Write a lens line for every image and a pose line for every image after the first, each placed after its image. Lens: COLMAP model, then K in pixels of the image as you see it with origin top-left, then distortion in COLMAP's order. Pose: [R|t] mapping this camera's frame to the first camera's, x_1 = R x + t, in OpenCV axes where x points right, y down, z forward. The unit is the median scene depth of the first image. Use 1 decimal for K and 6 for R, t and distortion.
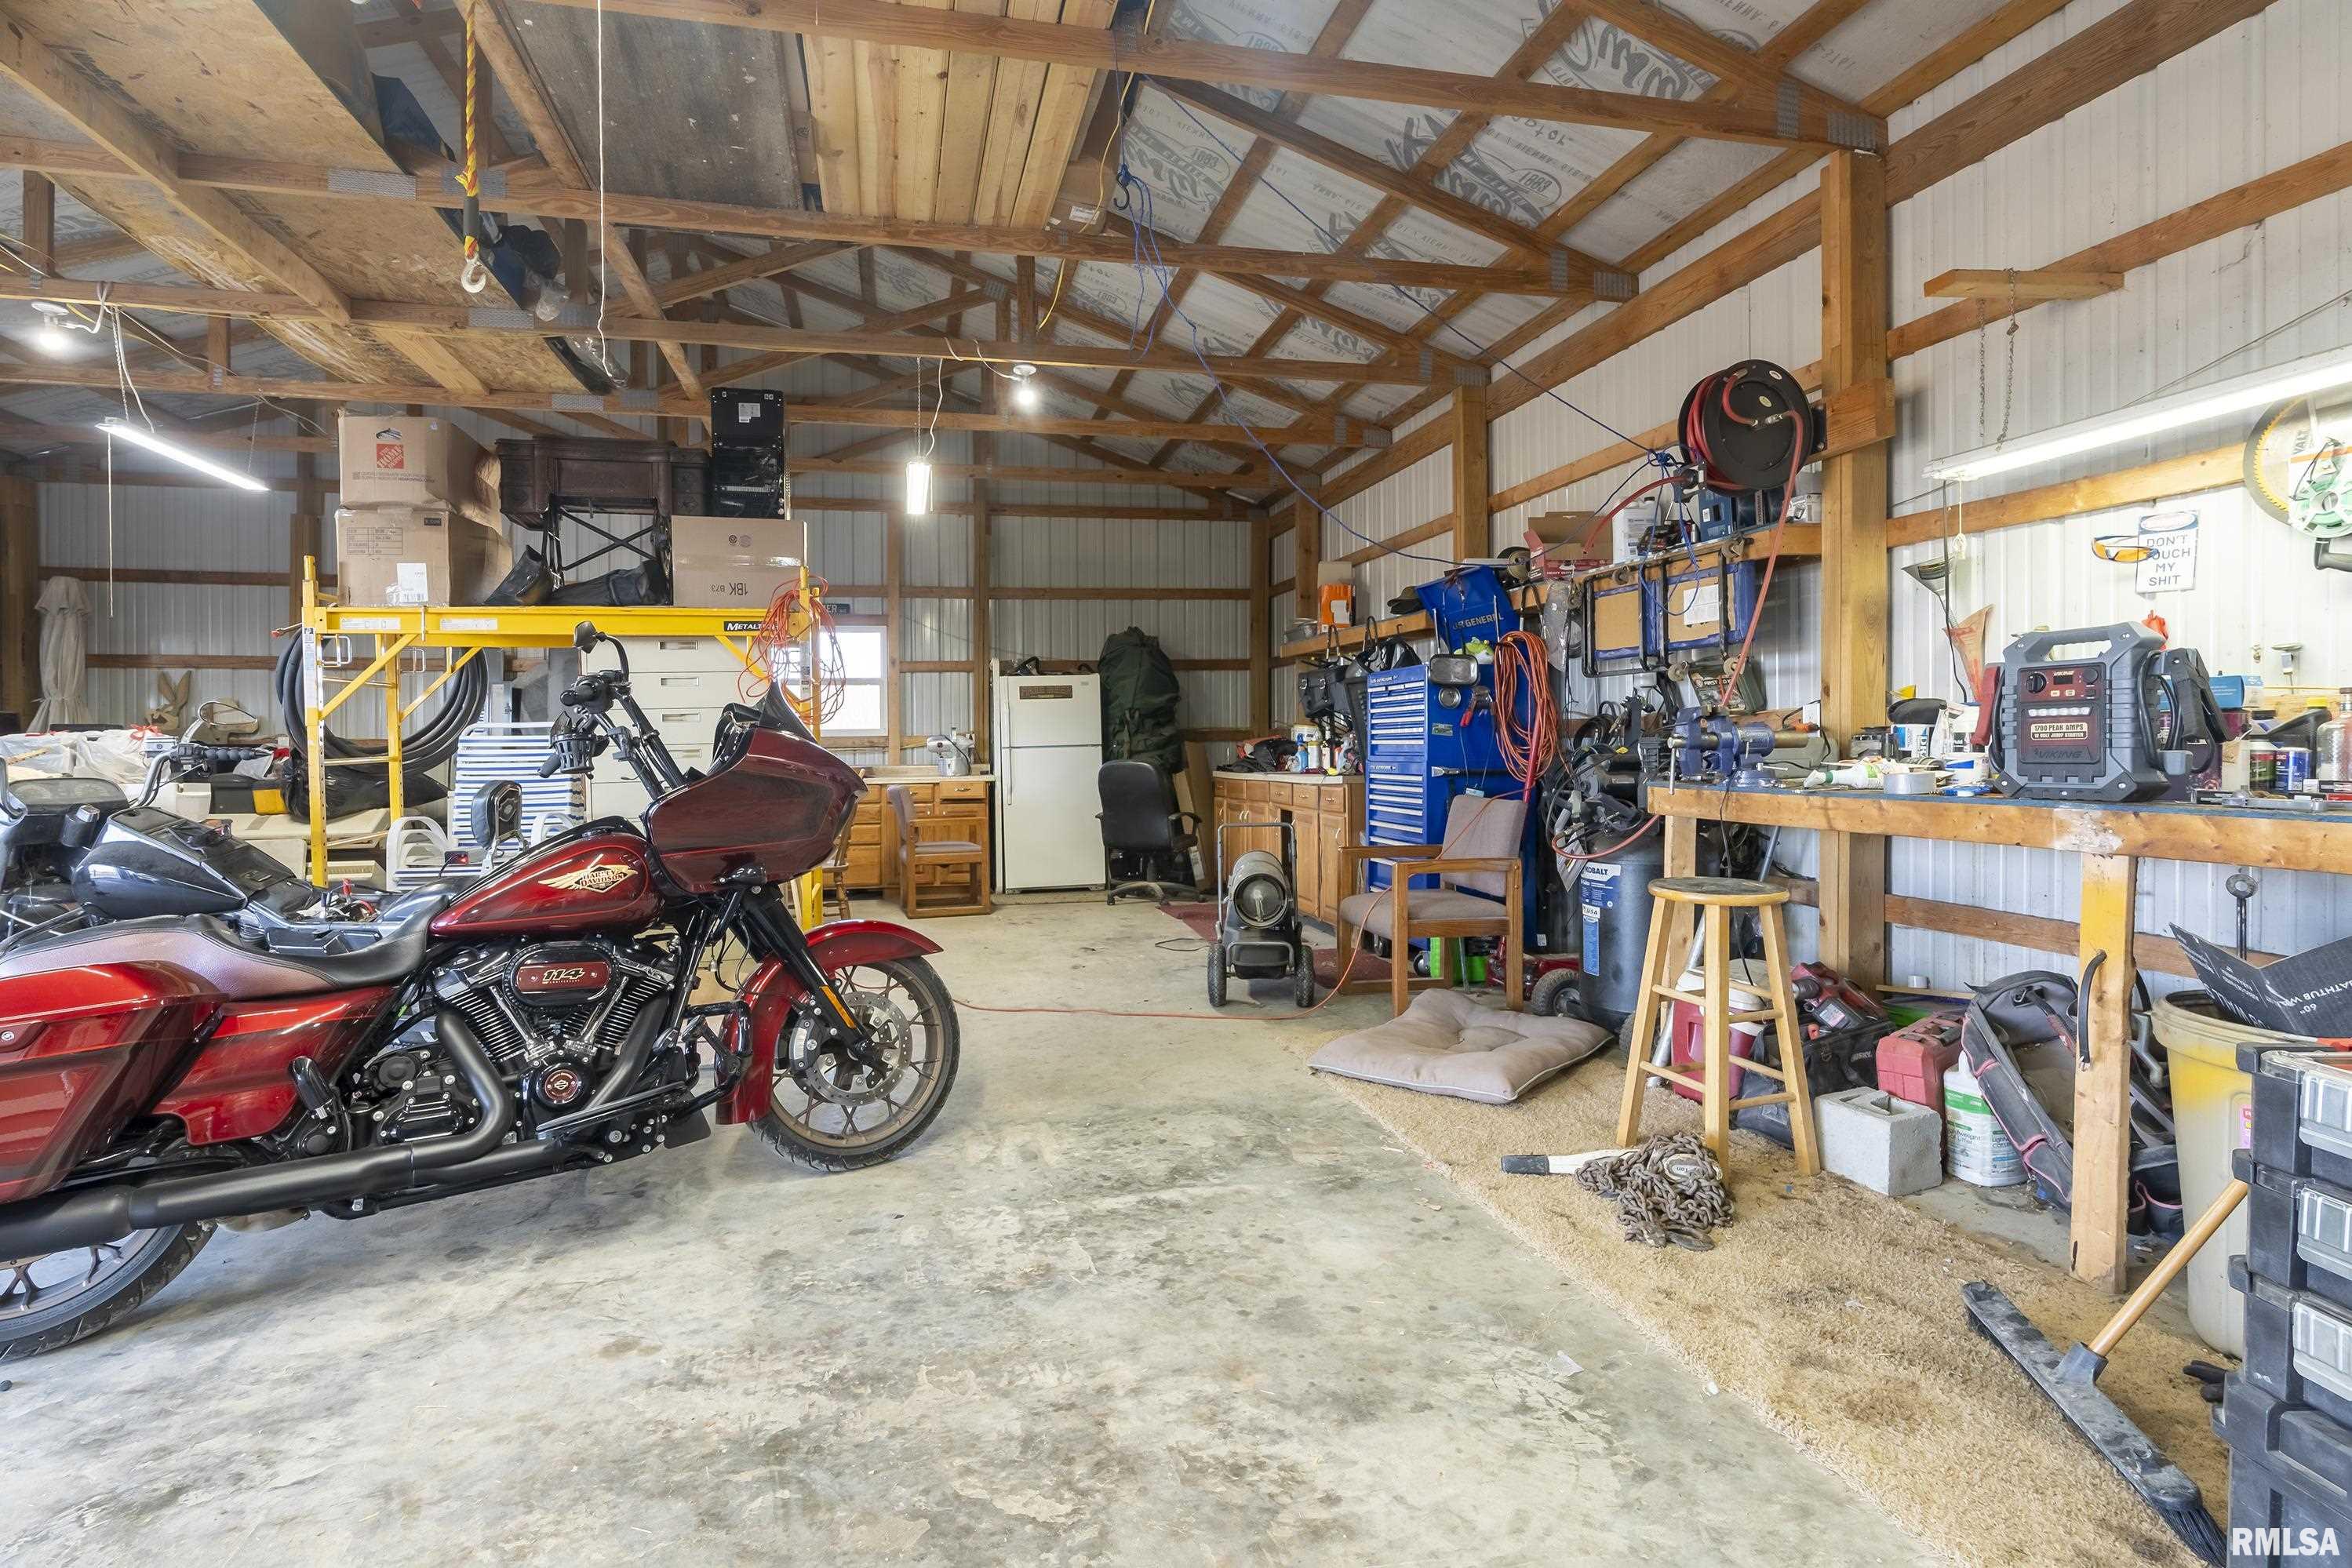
lens RADIAL K [[1098.9, 0, 1172.3], [0, 1098.9, 708.6], [0, 0, 1]] dist [-0.001827, 0.000655]
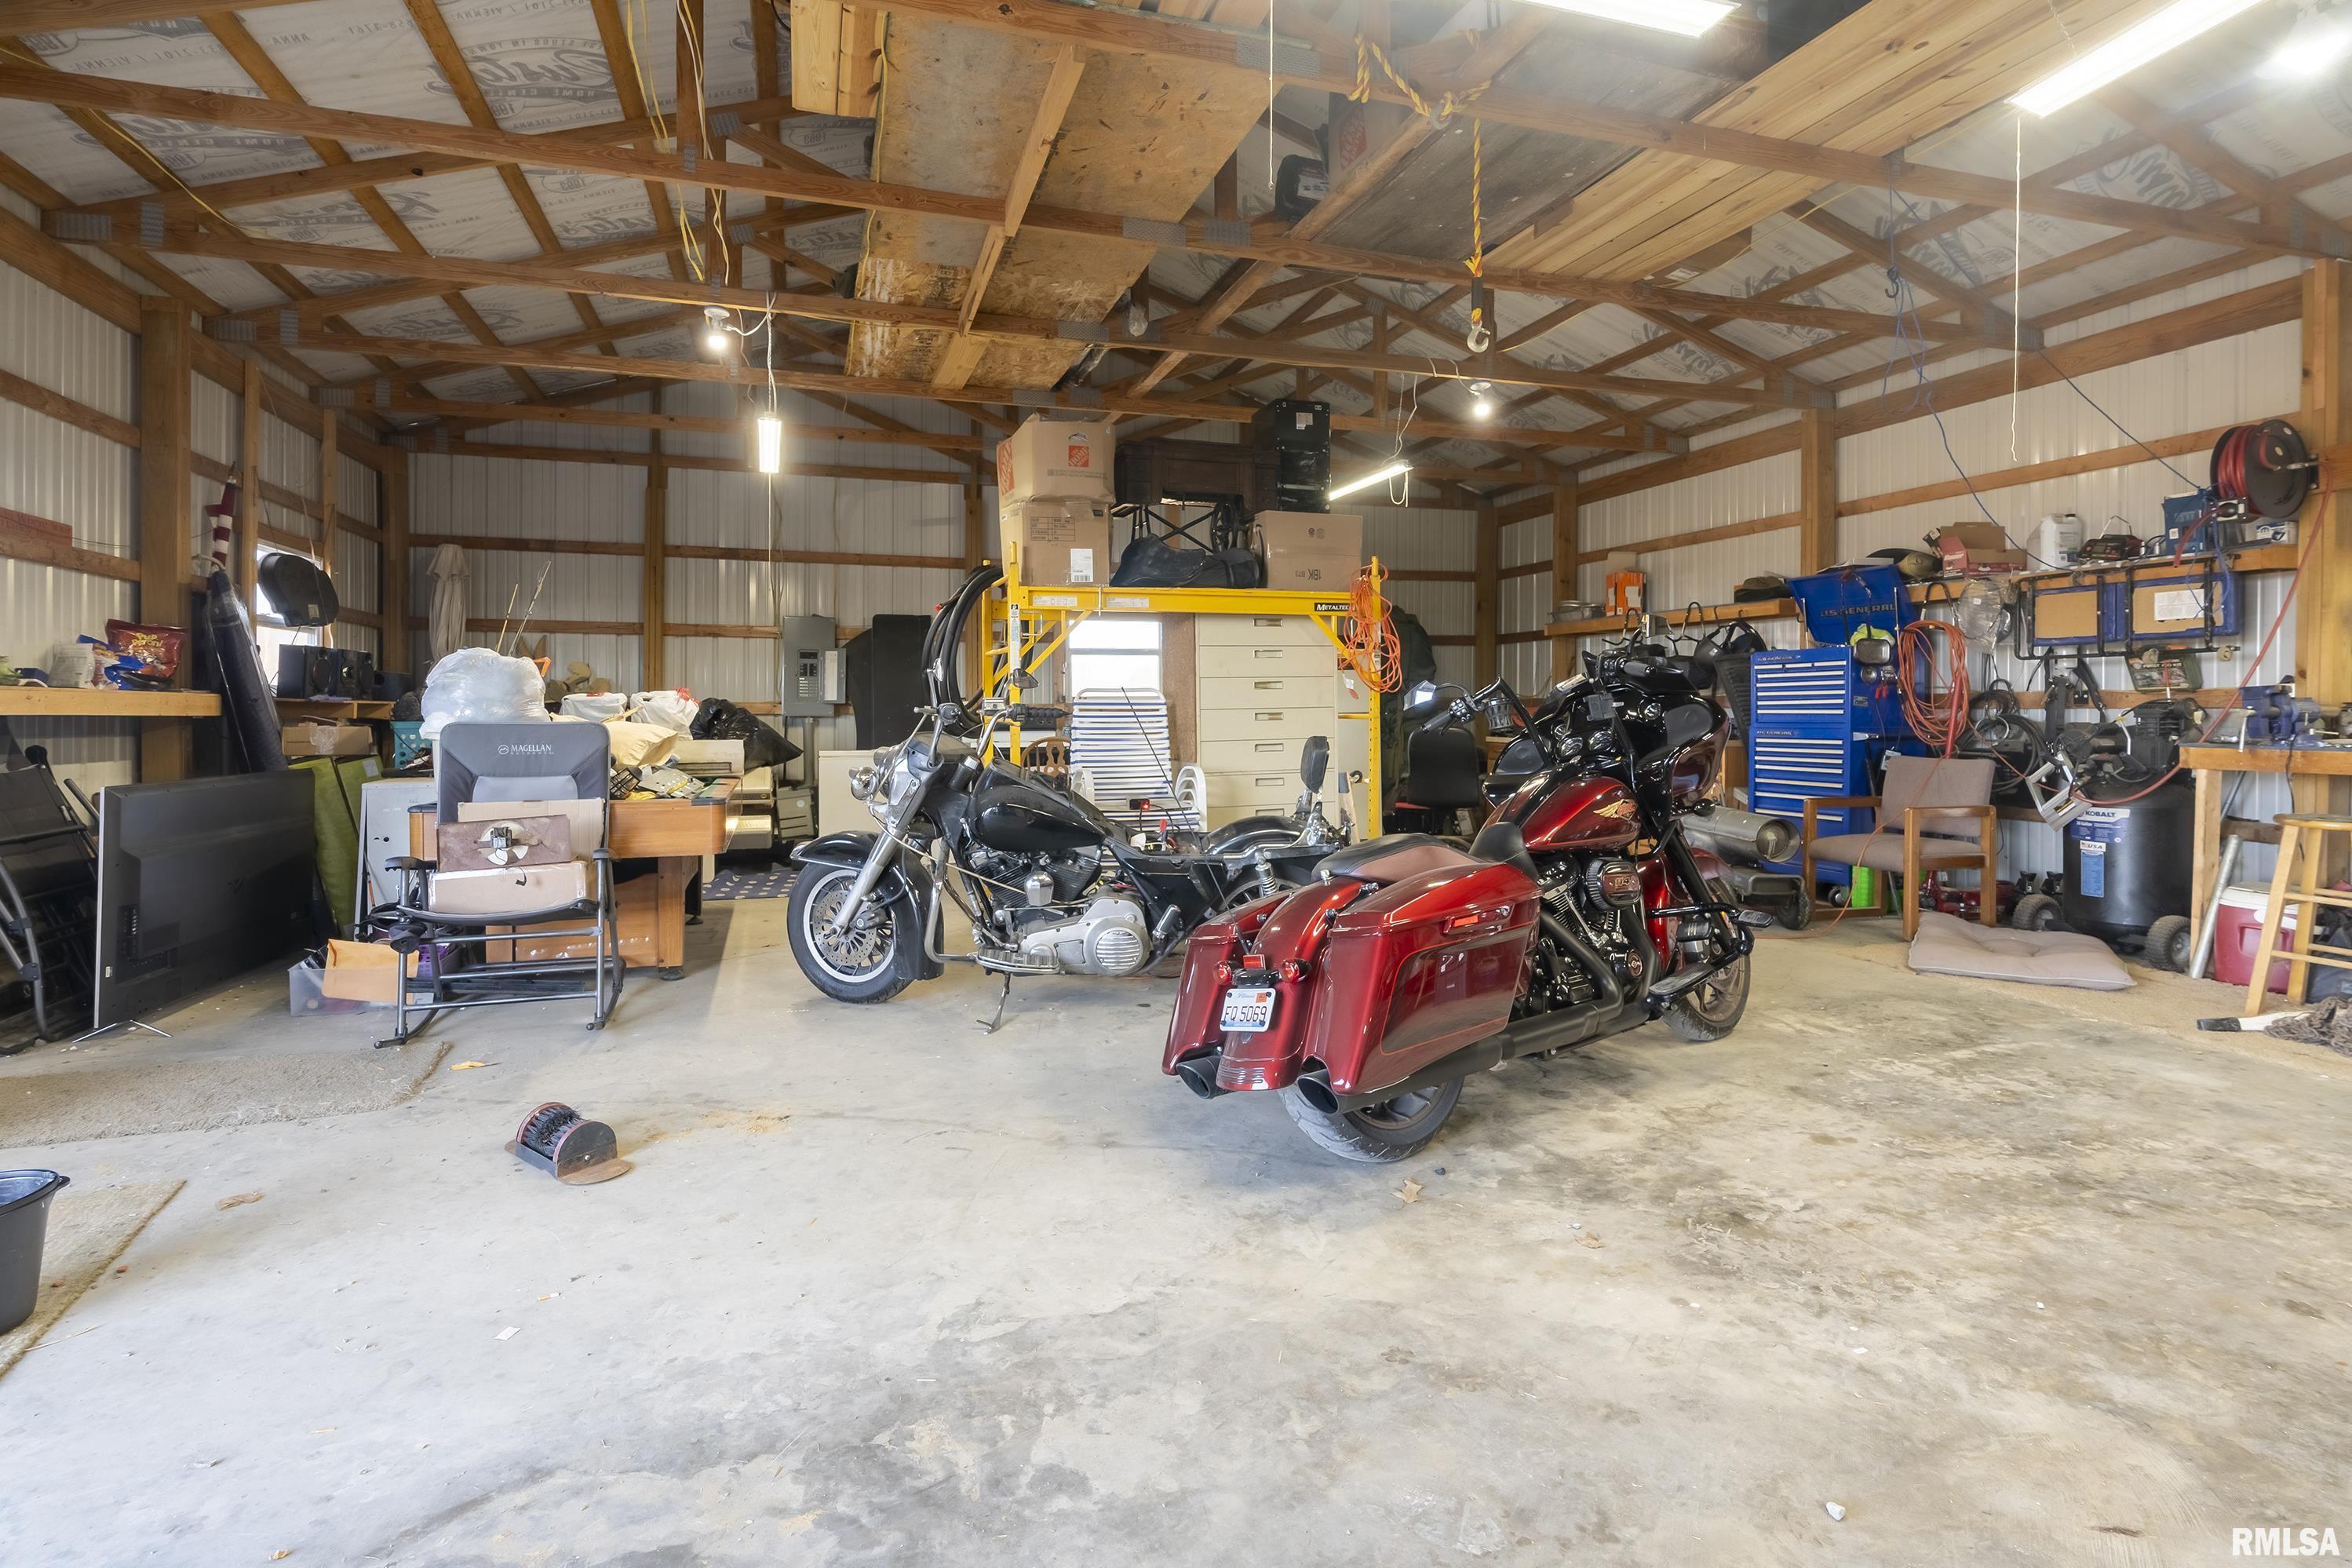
lens RADIAL K [[1094.5, 0, 1179.3], [0, 1094.5, 680.4], [0, 0, 1]] dist [-0.004878, 0.000852]
pose [[0.997115, 0.009879, 0.075266, -0.700734], [-0.009958, 0.999950, 0.000675, 0.003542], [-0.075256, -0.001423, 0.997163, -0.156172]]
